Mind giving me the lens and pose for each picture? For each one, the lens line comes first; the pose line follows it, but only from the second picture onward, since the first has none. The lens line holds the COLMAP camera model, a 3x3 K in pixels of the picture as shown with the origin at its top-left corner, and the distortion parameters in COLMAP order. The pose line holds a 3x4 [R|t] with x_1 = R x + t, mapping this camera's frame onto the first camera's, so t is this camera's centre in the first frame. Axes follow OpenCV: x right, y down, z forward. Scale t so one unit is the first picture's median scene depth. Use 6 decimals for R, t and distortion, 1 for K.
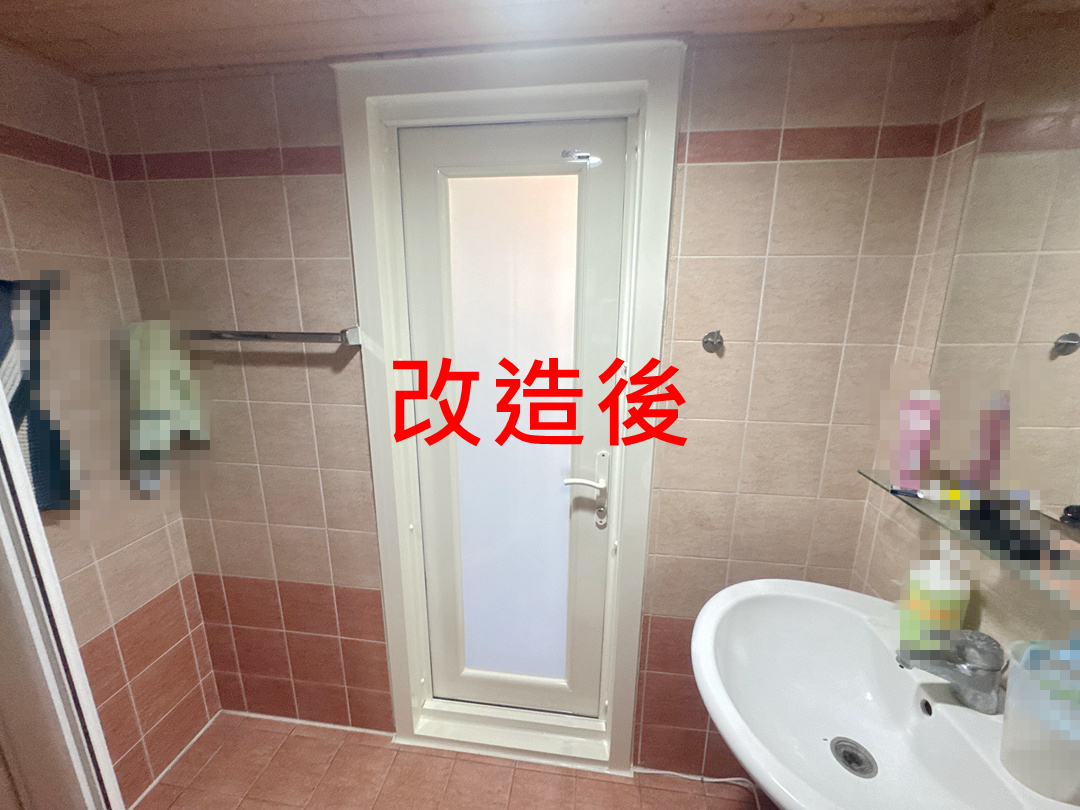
lens RADIAL K [[433.7, 0, 538.1], [0, 433.7, 404.7], [0, 0, 1]] dist [-0.003901, -0.000233]
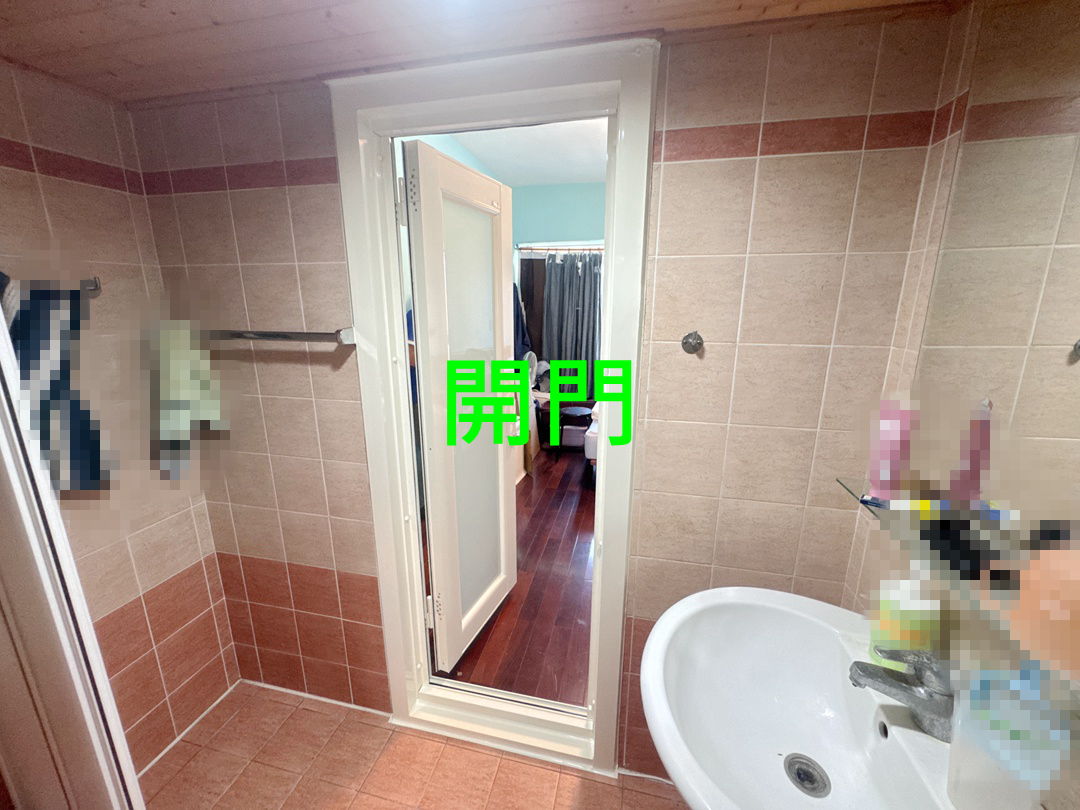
lens RADIAL K [[433.7, 0, 540.9], [0, 433.7, 404.9], [0, 0, 1]] dist [-0.003901, -0.000233]
pose [[0.995061, 0.018215, -0.097581, 0.158421], [-0.017900, 0.999831, 0.004105, -0.002088], [0.097639, -0.002338, 0.995219, -0.010934]]
